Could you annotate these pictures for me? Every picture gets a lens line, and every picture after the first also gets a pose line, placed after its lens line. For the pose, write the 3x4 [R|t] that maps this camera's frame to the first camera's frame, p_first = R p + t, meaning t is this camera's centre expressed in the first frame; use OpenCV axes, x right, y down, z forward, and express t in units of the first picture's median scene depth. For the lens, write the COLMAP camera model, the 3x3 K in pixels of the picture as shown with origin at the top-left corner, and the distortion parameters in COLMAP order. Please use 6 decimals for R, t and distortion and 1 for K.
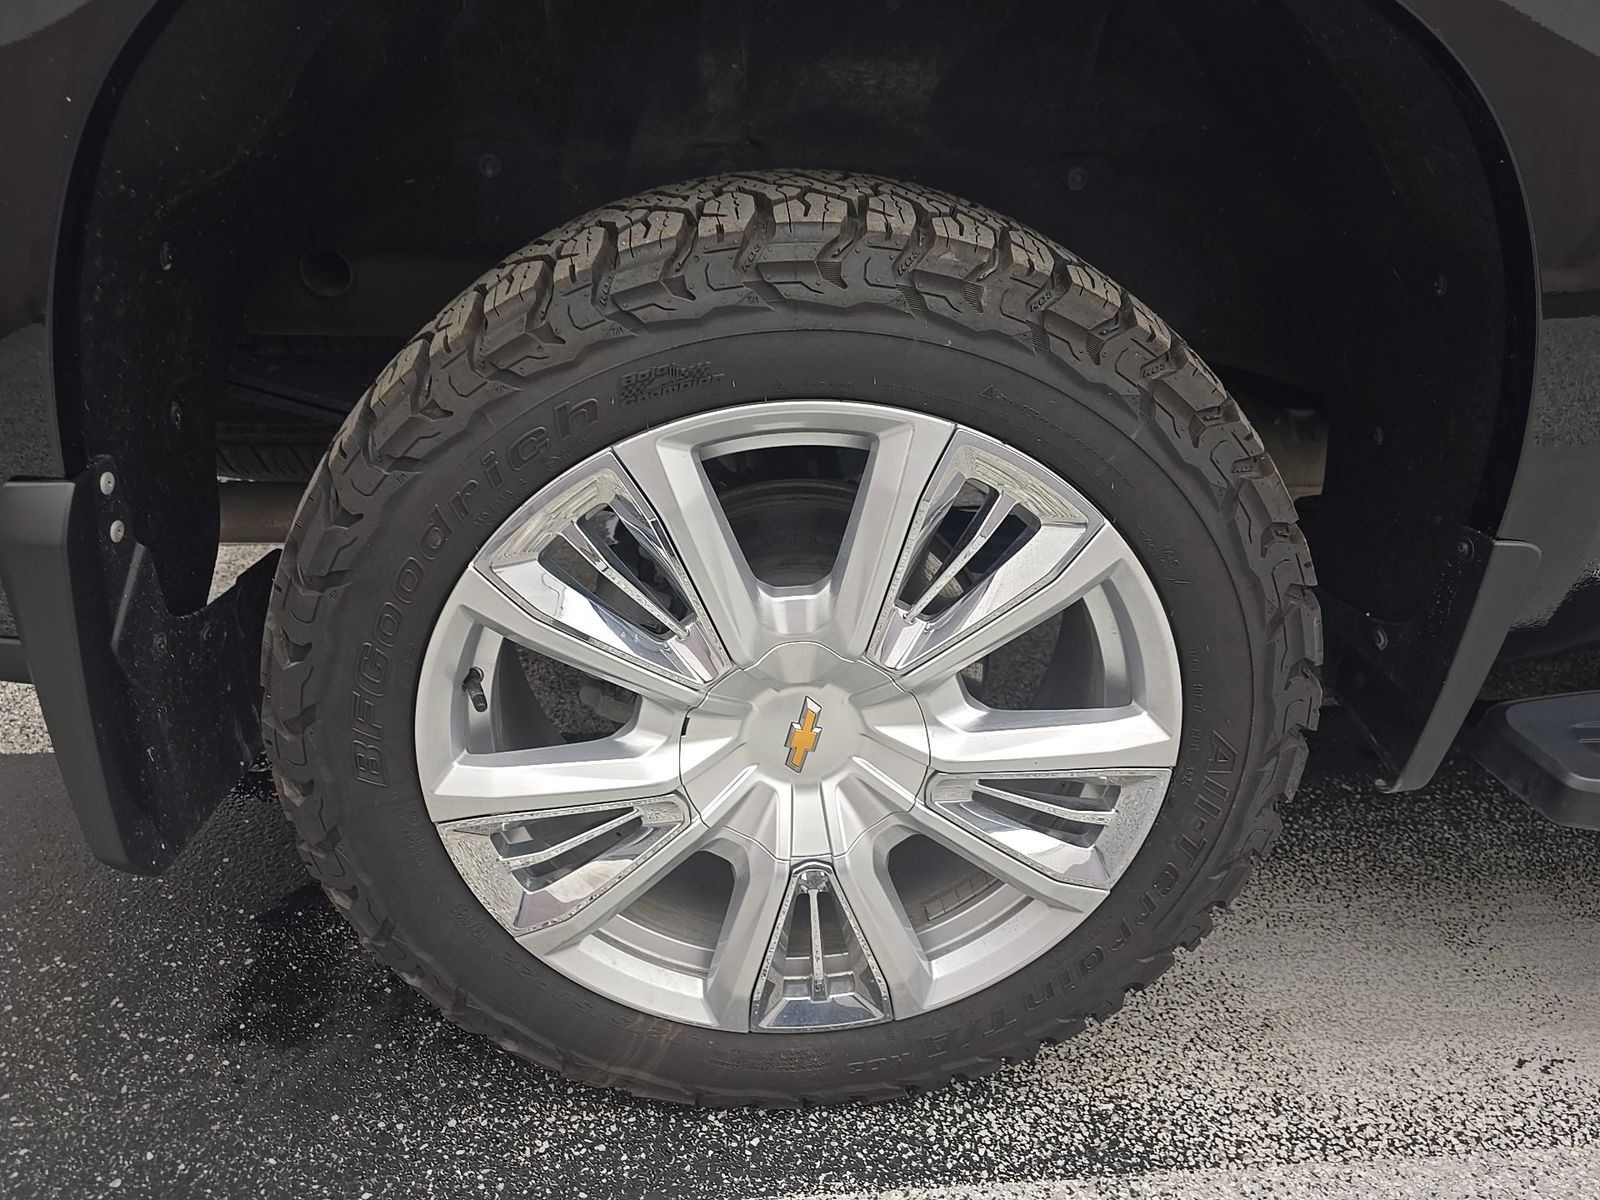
lens RADIAL K [[1073.3, 0, 807.7], [0, 1073.3, 628.6], [0, 0, 1]] dist [0.029279, -0.024628]
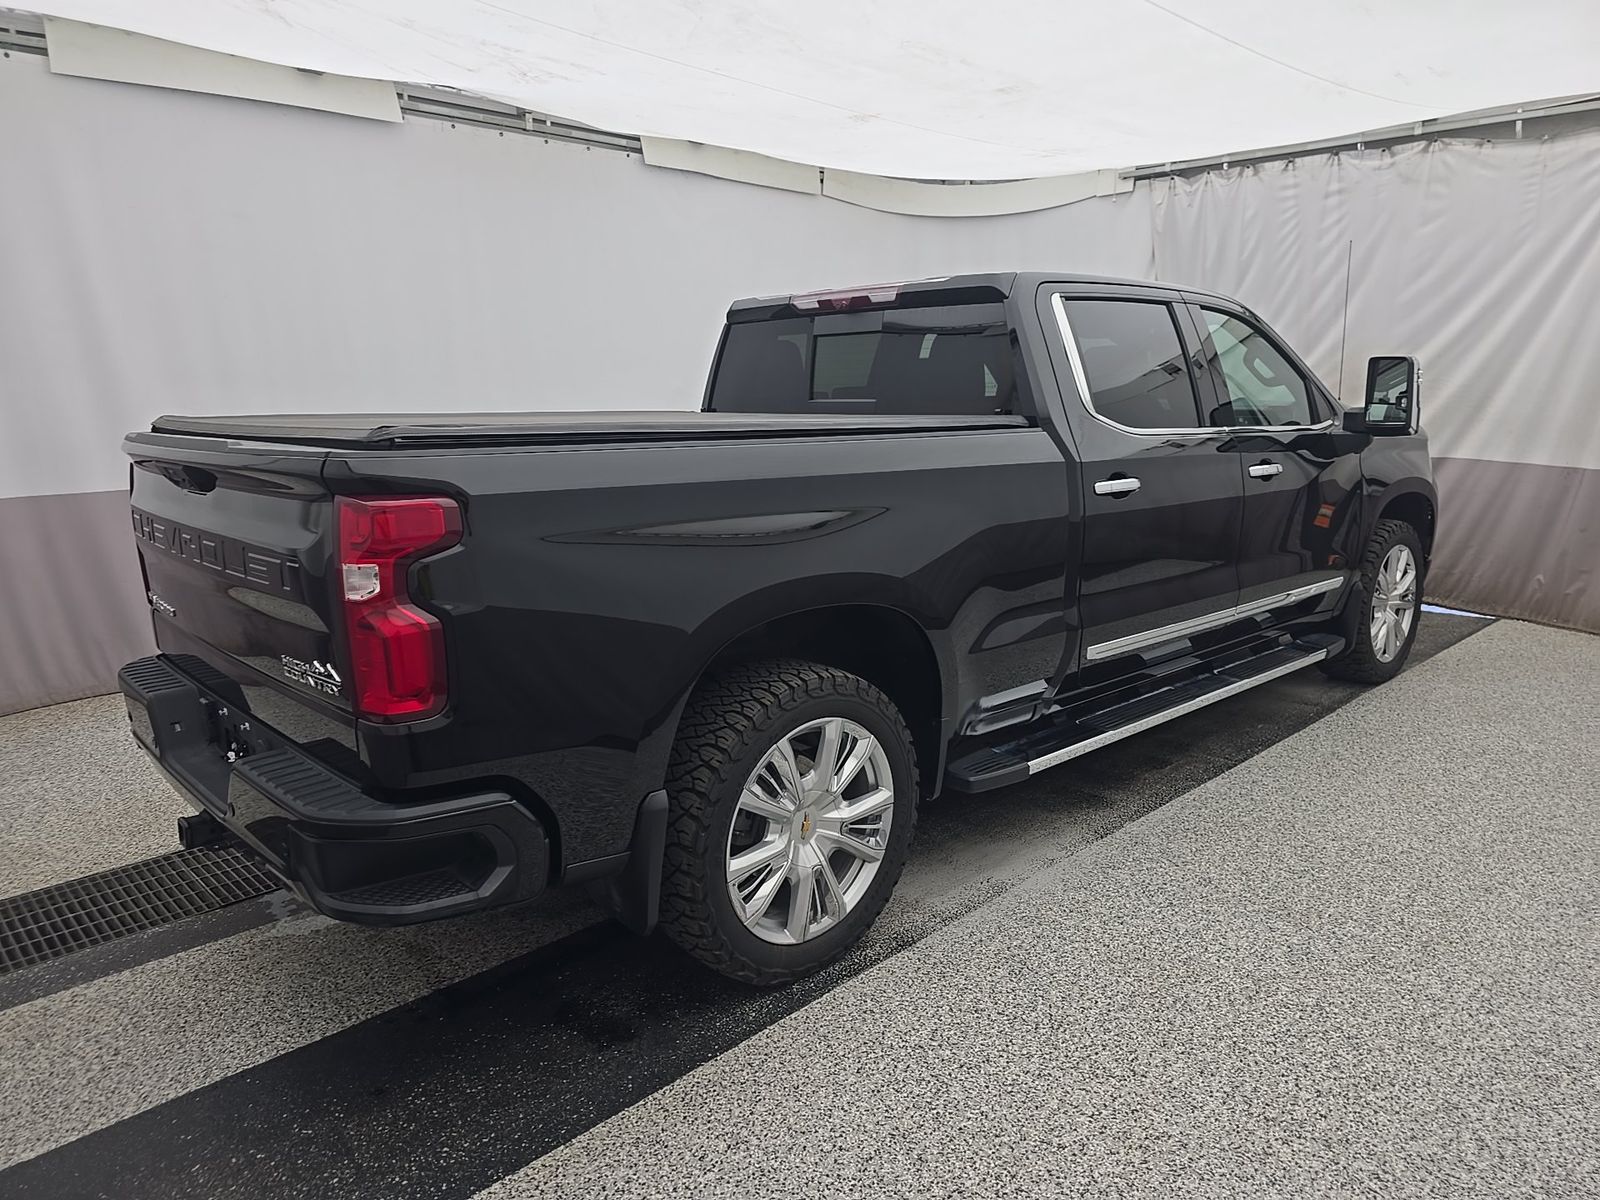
lens RADIAL K [[1073.3, 0, 807.7], [0, 1073.3, 628.6], [0, 0, 1]] dist [0.029279, -0.024628]
pose [[0.763543, -0.155075, 0.626860, -1.973743], [0.325163, 0.931020, -0.165743, 0.091363], [-0.557917, 0.330384, 0.761299, -1.680252]]
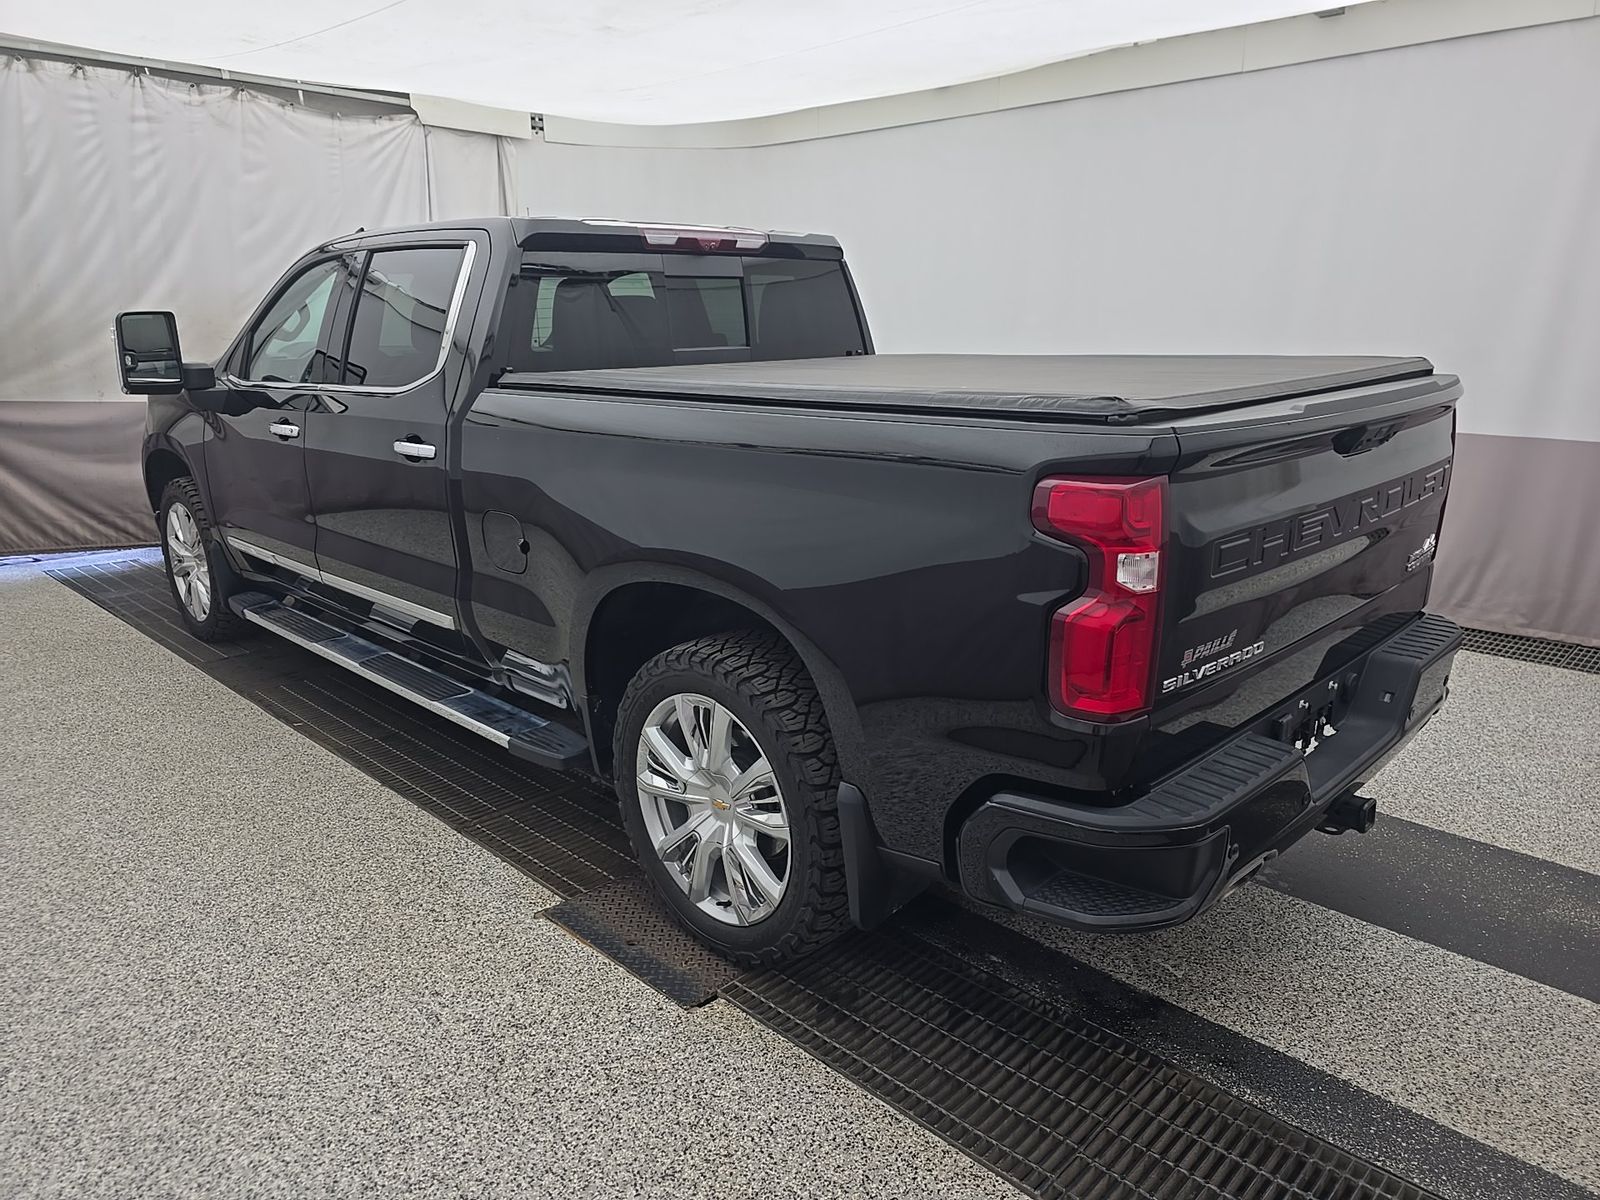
lens RADIAL K [[1073.3, 0, 807.7], [0, 1073.3, 628.6], [0, 0, 1]] dist [0.029279, -0.024628]
pose [[-0.673185, -0.210595, 0.708852, -2.250924], [0.360671, 0.743330, 0.563363, -1.796954], [-0.645552, 0.634910, -0.424443, 1.622599]]
